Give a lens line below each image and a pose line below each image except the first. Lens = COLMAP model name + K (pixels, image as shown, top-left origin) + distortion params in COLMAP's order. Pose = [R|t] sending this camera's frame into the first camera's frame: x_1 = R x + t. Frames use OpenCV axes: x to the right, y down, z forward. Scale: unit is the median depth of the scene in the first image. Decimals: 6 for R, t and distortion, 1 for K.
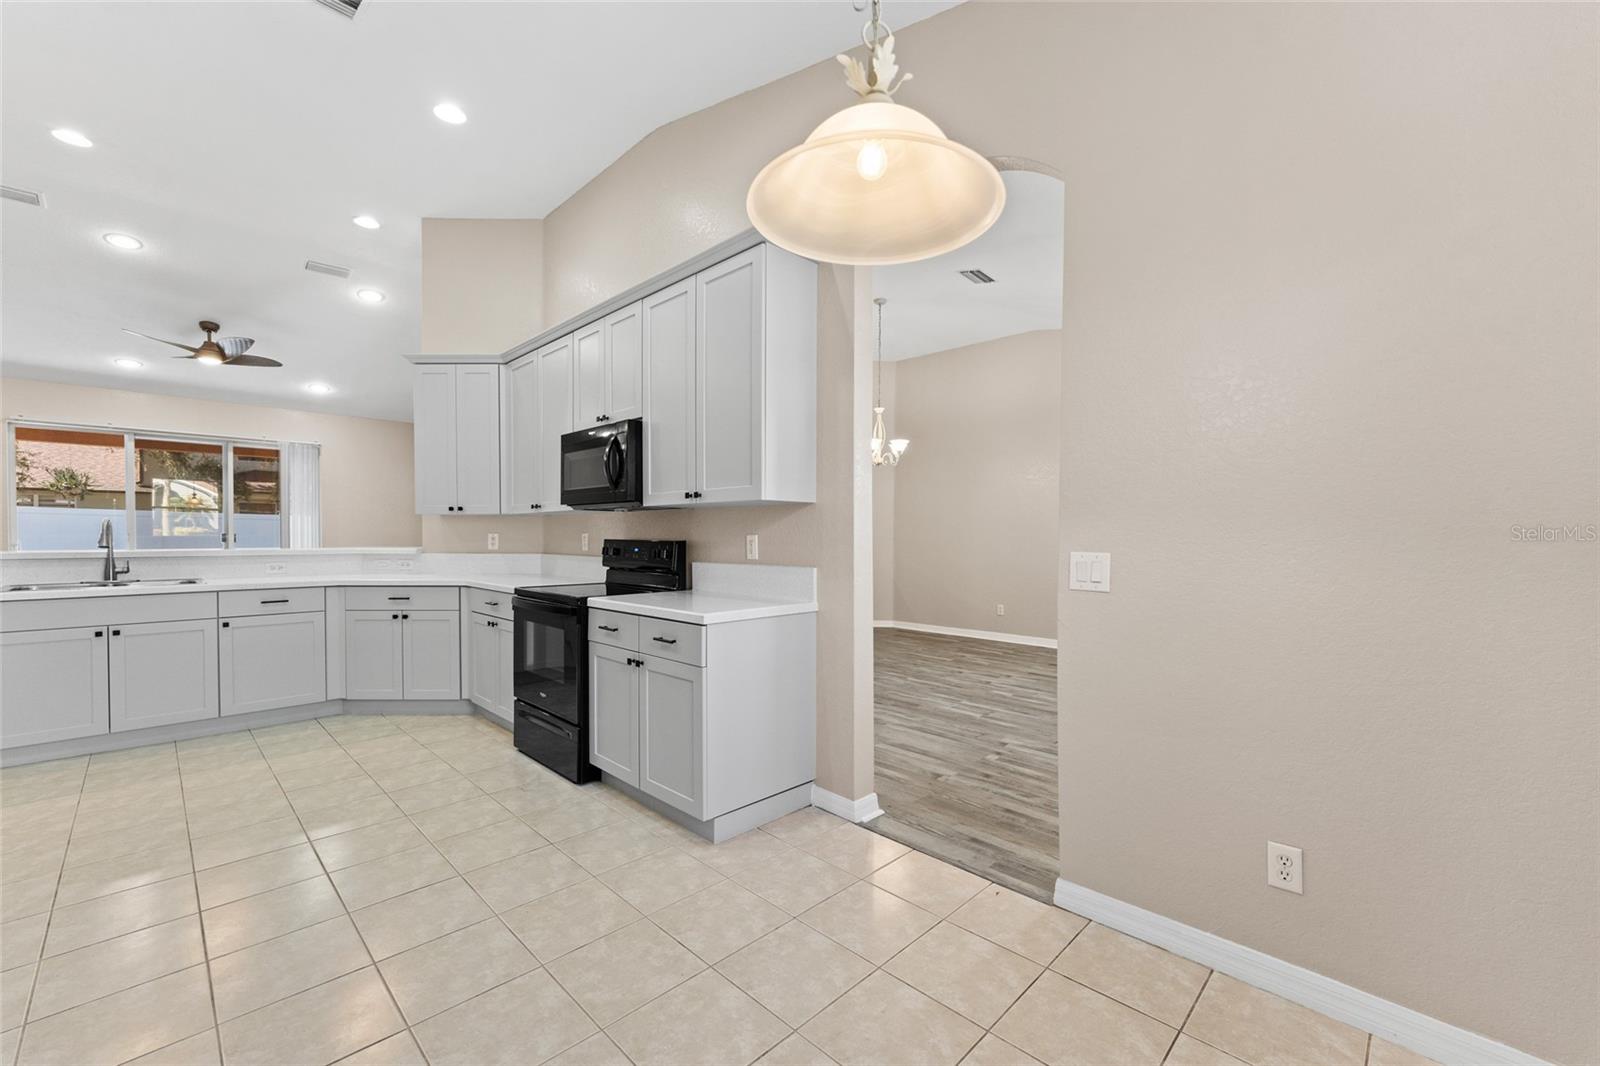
lens RADIAL K [[650.0, 0, 787.8], [0, 650.0, 545.6], [0, 0, 1]] dist [-0.006333, 0.000888]
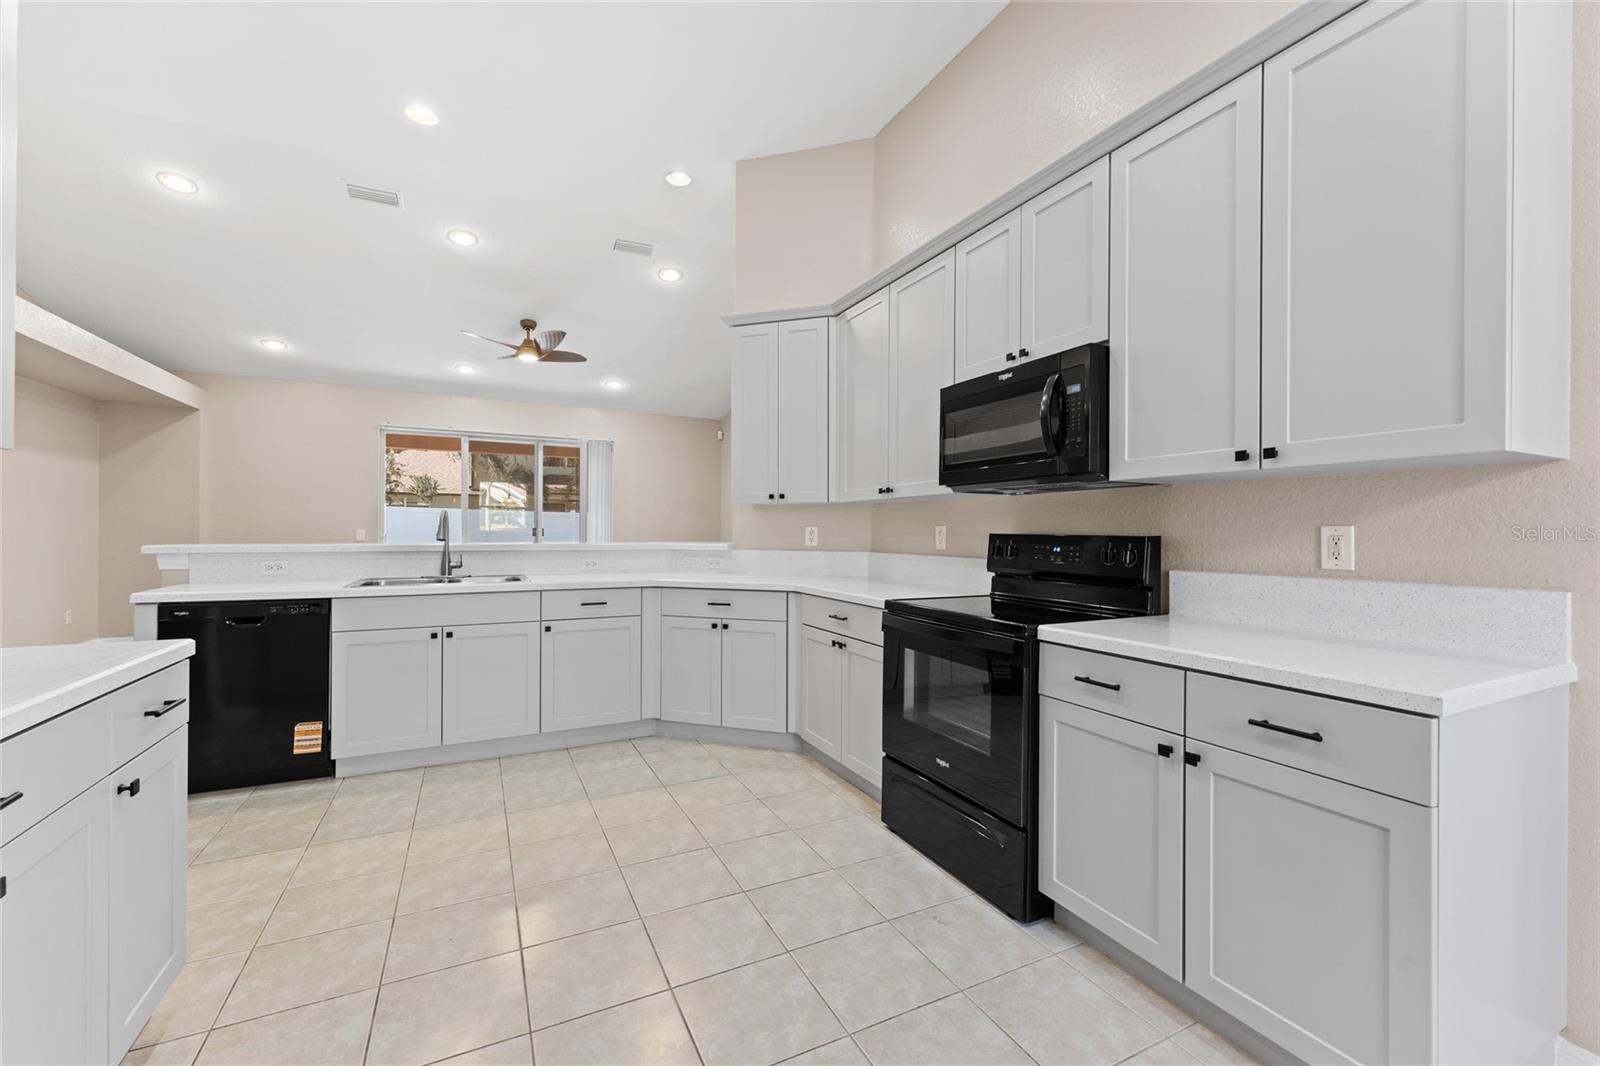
lens RADIAL K [[650.0, 0, 794.2], [0, 650.0, 533.0], [0, 0, 1]] dist [-0.006333, 0.000888]
pose [[0.947791, 0.003220, -0.318876, -0.260031], [-0.007856, 0.999881, -0.013252, 0.000484], [0.318796, 0.015065, 0.947704, 0.258391]]
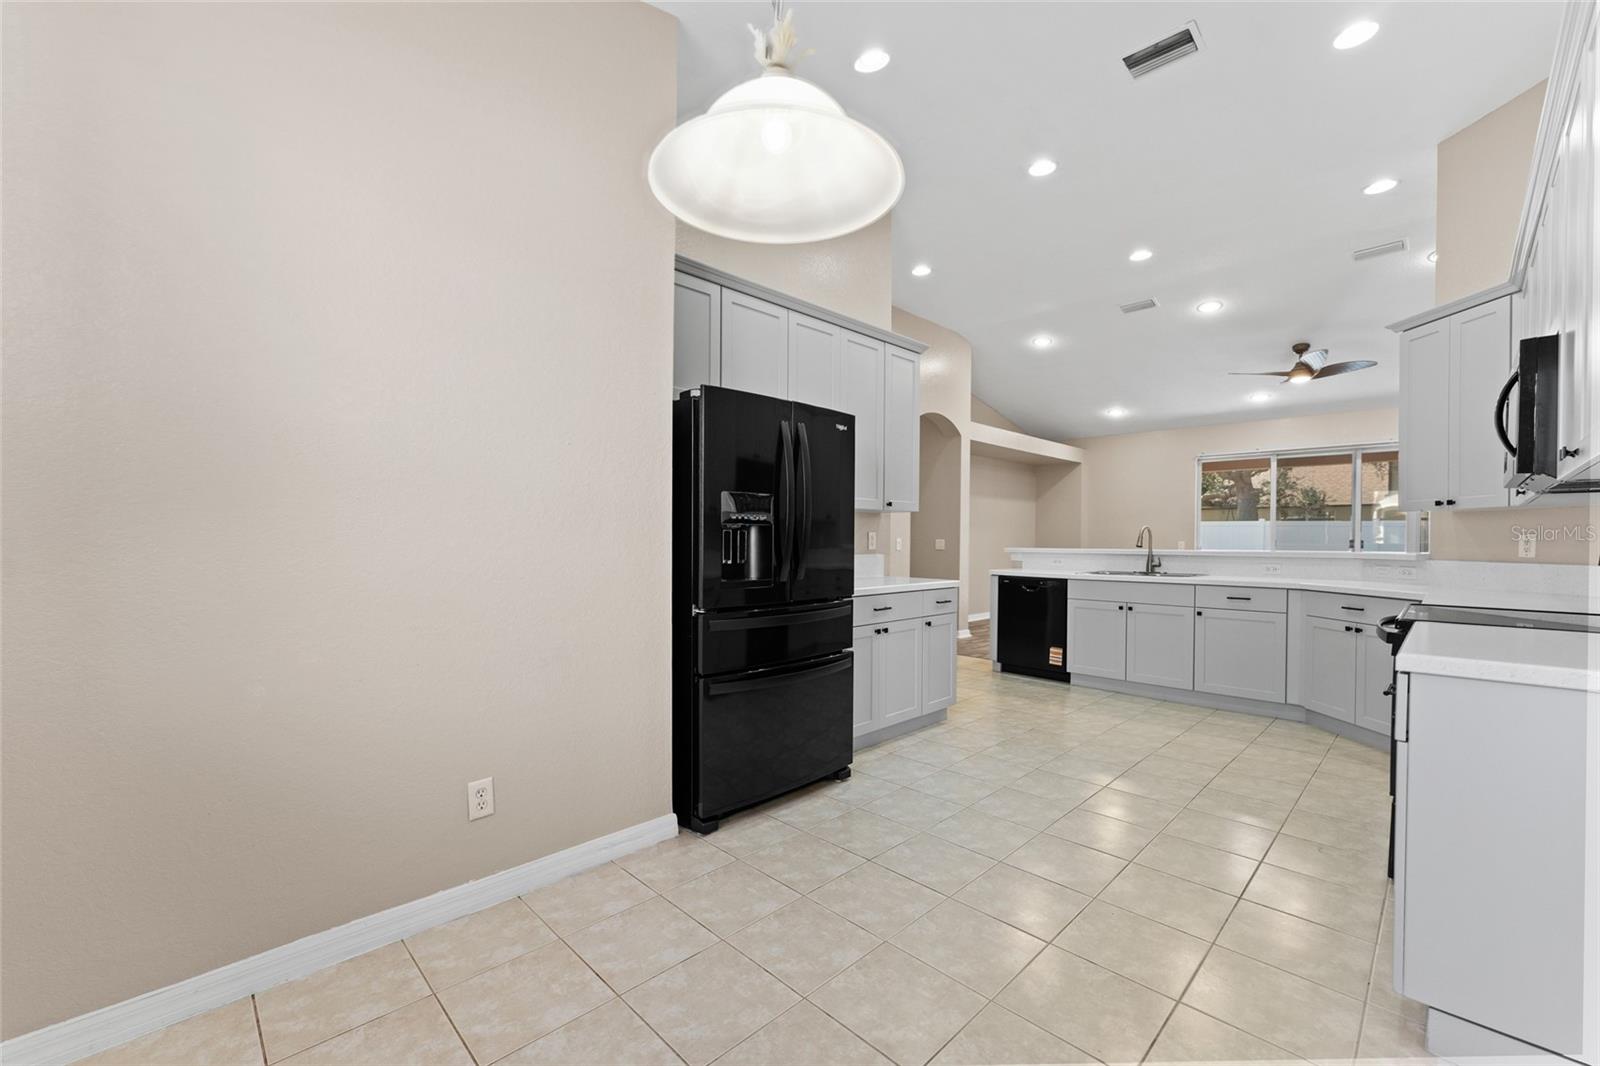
lens RADIAL K [[650.0, 0, 811.2], [0, 650.0, 550.9], [0, 0, 1]] dist [-0.006333, 0.000888]
pose [[0.004014, 0.013146, -0.999906, 0.295802], [-0.022118, 0.999670, 0.013054, 0.008359], [0.999747, 0.022064, 0.004303, 0.277132]]
